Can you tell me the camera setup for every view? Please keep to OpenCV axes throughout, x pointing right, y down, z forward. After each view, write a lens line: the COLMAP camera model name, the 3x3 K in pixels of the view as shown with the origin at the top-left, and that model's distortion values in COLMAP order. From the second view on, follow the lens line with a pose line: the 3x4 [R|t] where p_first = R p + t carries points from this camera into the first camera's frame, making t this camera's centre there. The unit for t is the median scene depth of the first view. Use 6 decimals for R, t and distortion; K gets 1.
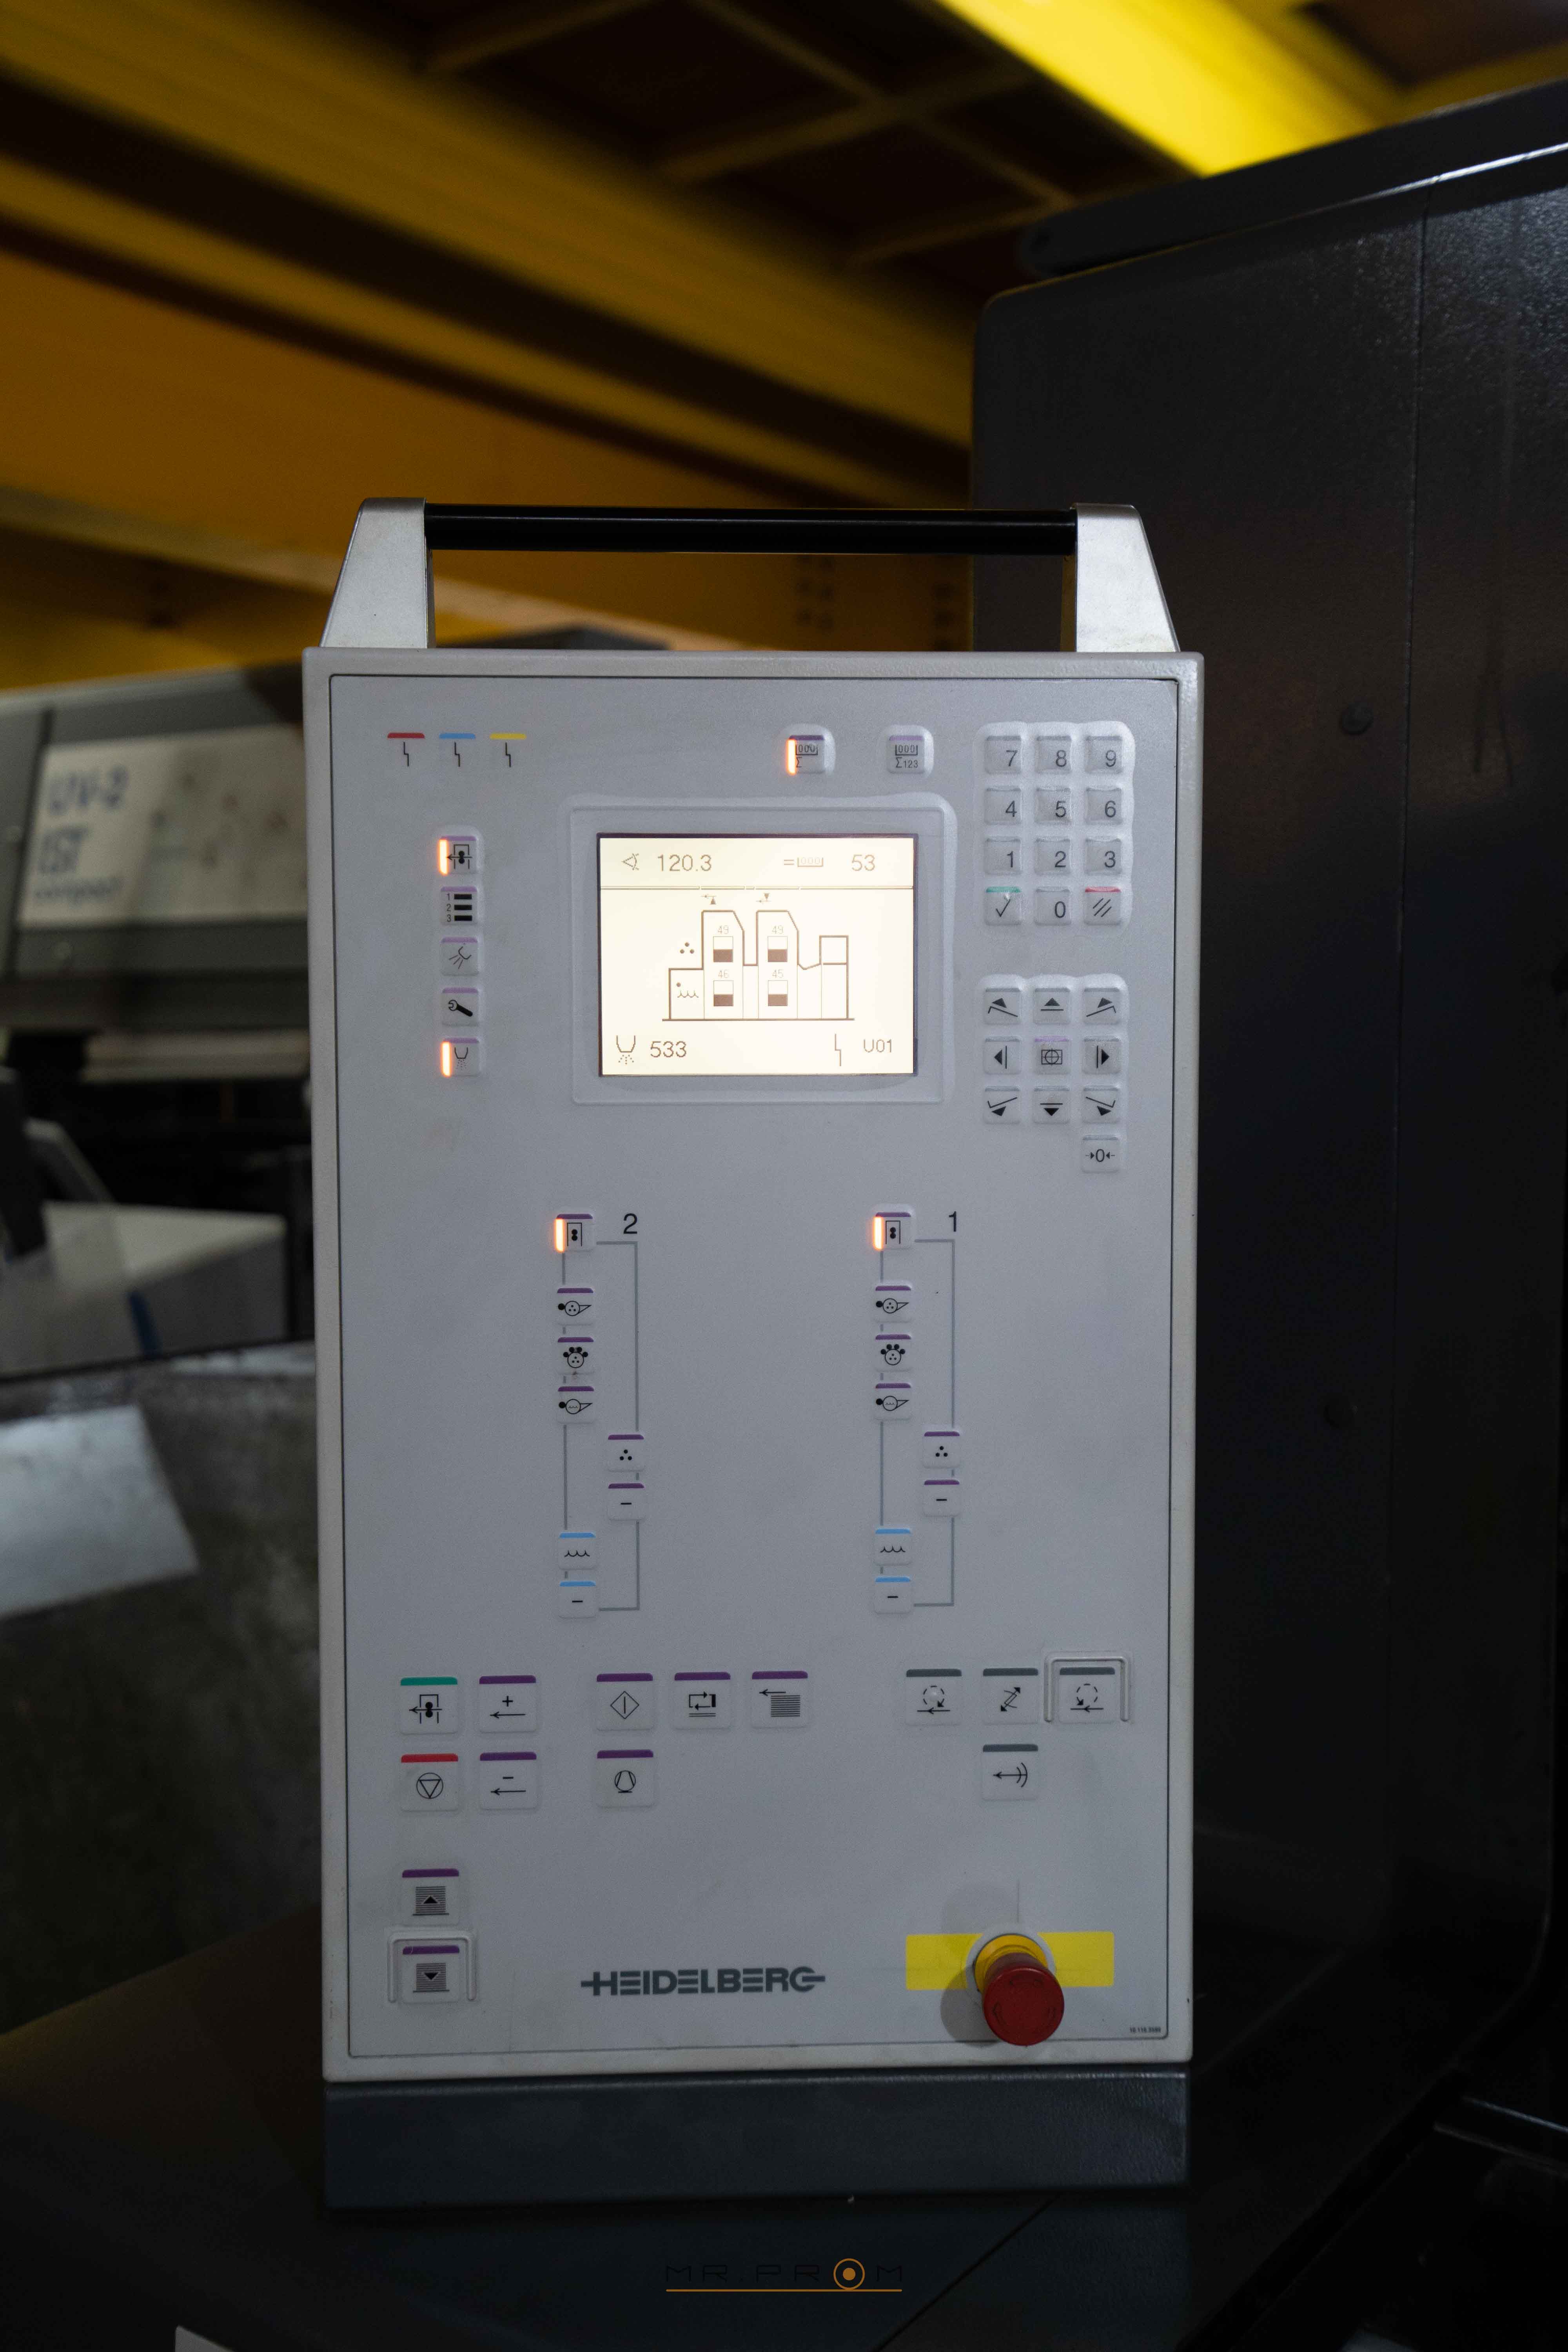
lens RADIAL K [[2280.9, 0, 784.0], [0, 2280.9, 1176.0], [0, 0, 1]] dist [0.044637, 0.003311]
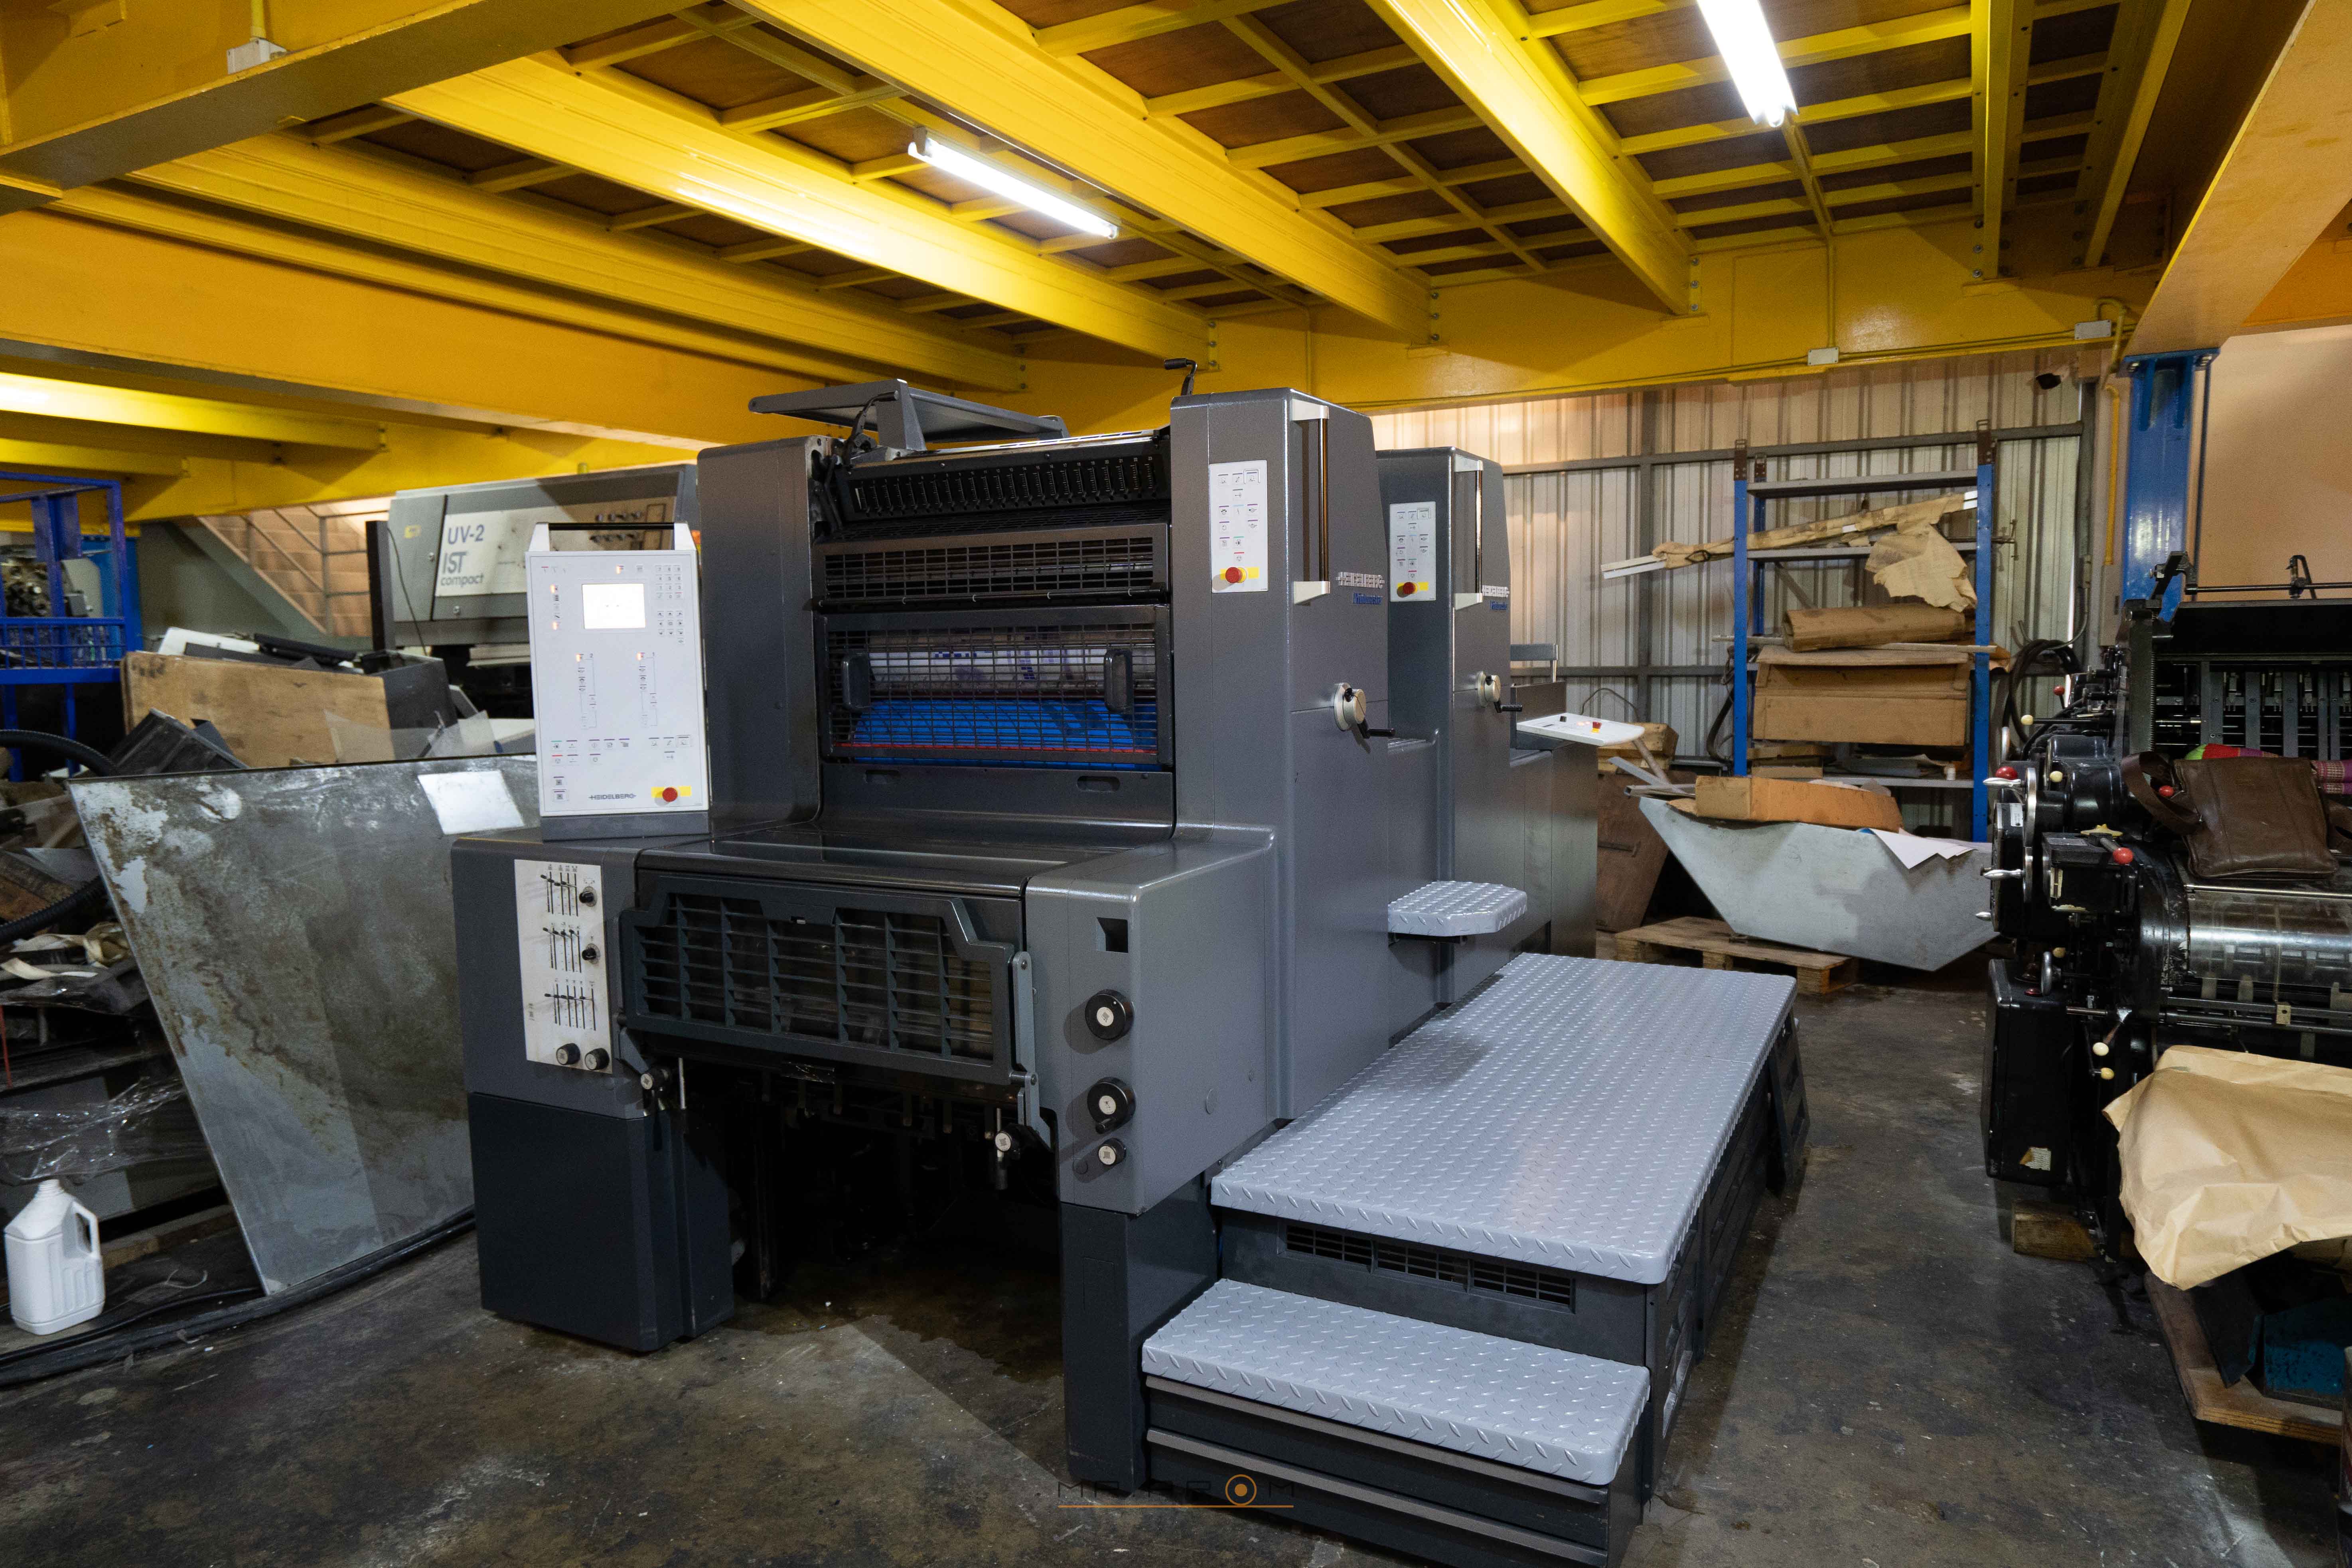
lens RADIAL K [[1492.4, 0, 1176.0], [0, 1492.4, 784.0], [0, 0, 1]] dist [-0.025007, 0.035638]
pose [[0.987975, -0.032648, 0.151130, 0.747446], [0.028808, 0.999206, 0.027525, 0.264394], [-0.151909, -0.022840, 0.988131, -2.663659]]
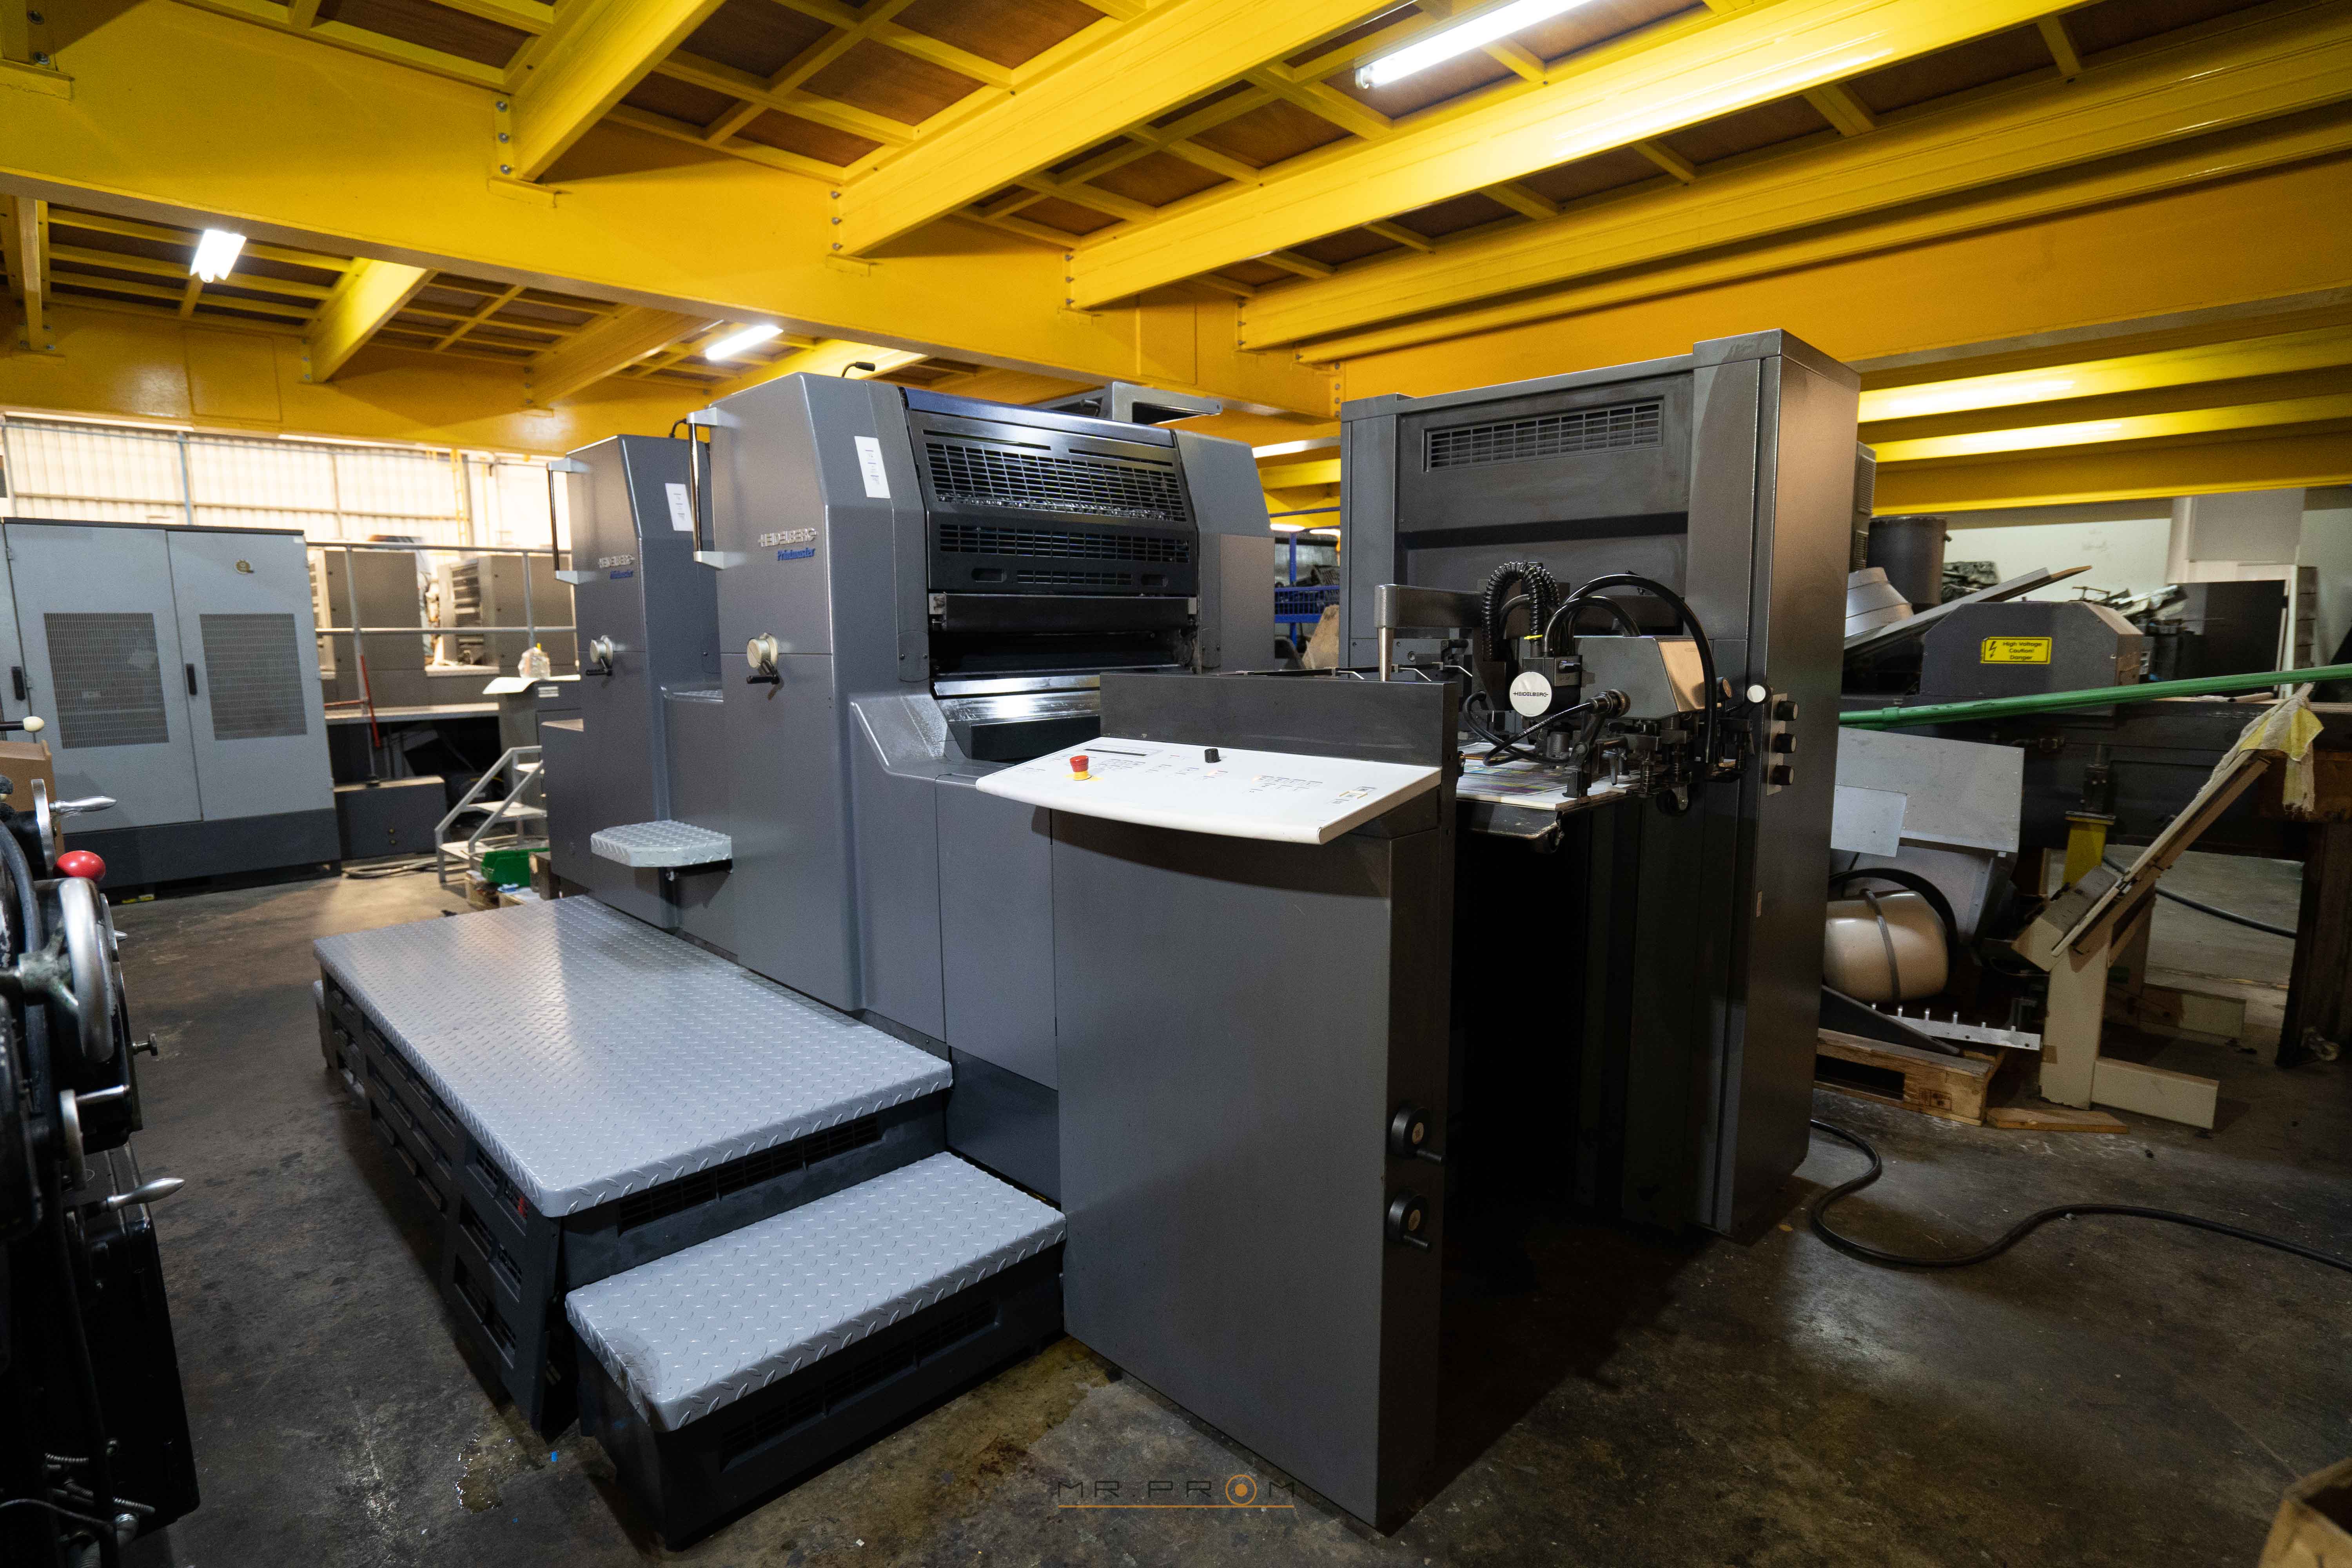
lens RADIAL K [[1136.4, 0, 1176.6], [0, 1136.4, 790.1], [0, 0, 1]] dist [-0.051468, 0.023374]
pose [[-0.145256, 0.144104, -0.978844, 5.136520], [-0.062687, 0.986008, 0.154461, -0.032160], [0.987406, 0.083797, -0.134190, 3.120528]]
